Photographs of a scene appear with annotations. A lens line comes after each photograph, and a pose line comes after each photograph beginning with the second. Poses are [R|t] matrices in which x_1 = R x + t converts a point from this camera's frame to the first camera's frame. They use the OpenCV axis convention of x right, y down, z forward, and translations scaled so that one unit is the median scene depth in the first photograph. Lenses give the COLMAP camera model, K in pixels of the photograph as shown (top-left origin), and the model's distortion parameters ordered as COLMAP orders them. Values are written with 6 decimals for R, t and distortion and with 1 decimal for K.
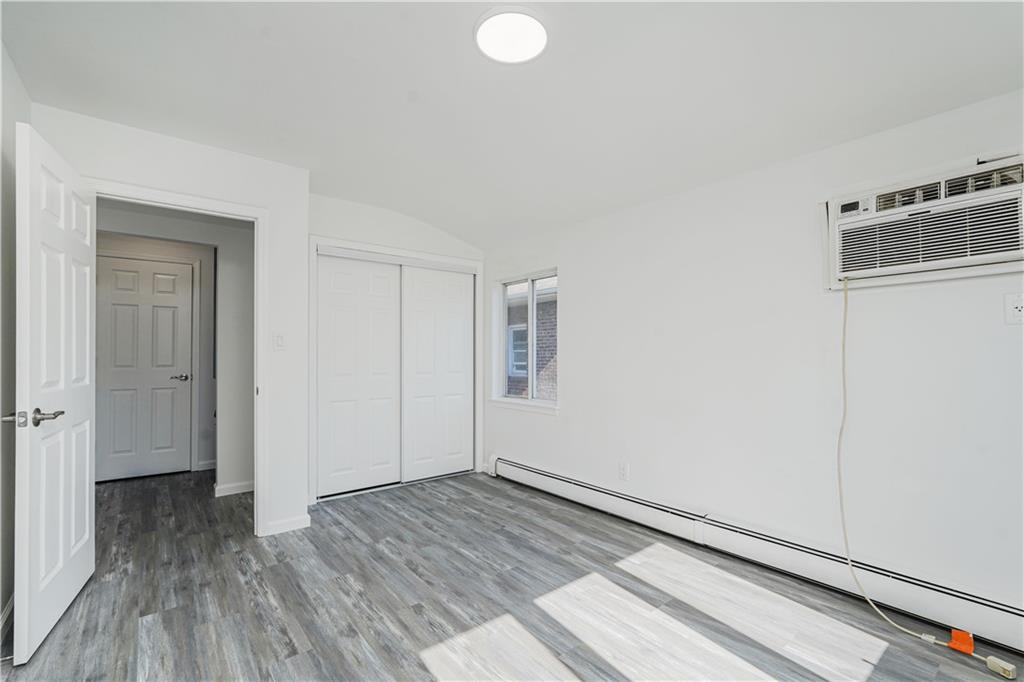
lens RADIAL K [[467.1, 0, 512.0], [0, 467.1, 341.0], [0, 0, 1]] dist [-0.002428, 0.000415]
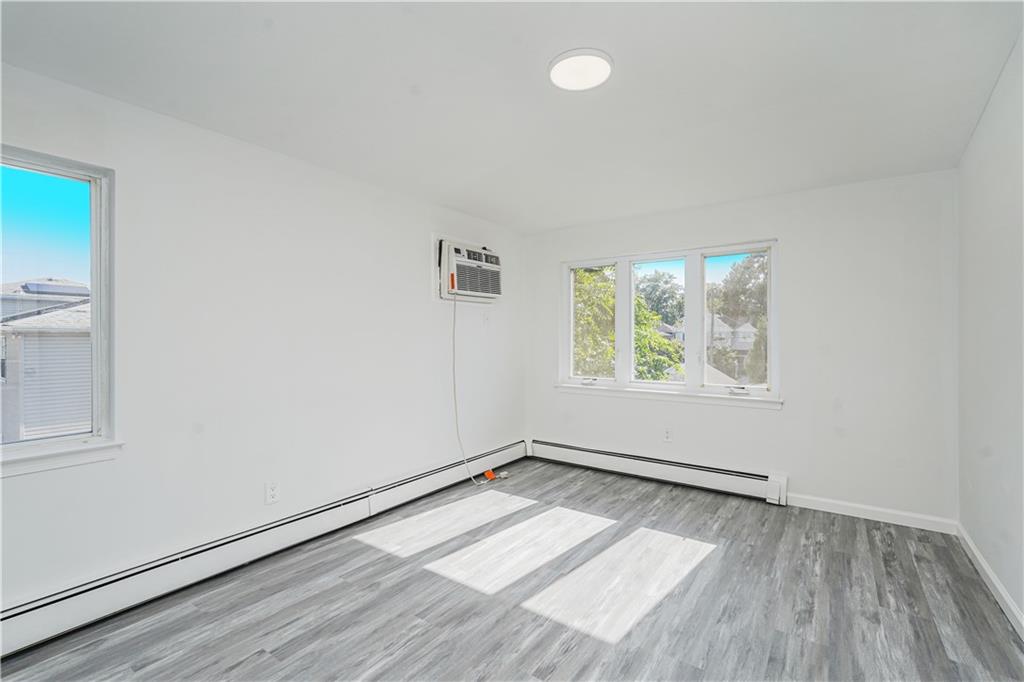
lens RADIAL K [[467.1, 0, 512.0], [0, 467.1, 341.0], [0, 0, 1]] dist [-0.002428, 0.000415]
pose [[-0.286263, -0.003799, 0.958143, -0.801668], [-0.024705, 0.999689, -0.003417, 0.029236], [-0.957832, -0.024649, -0.286268, 1.118890]]
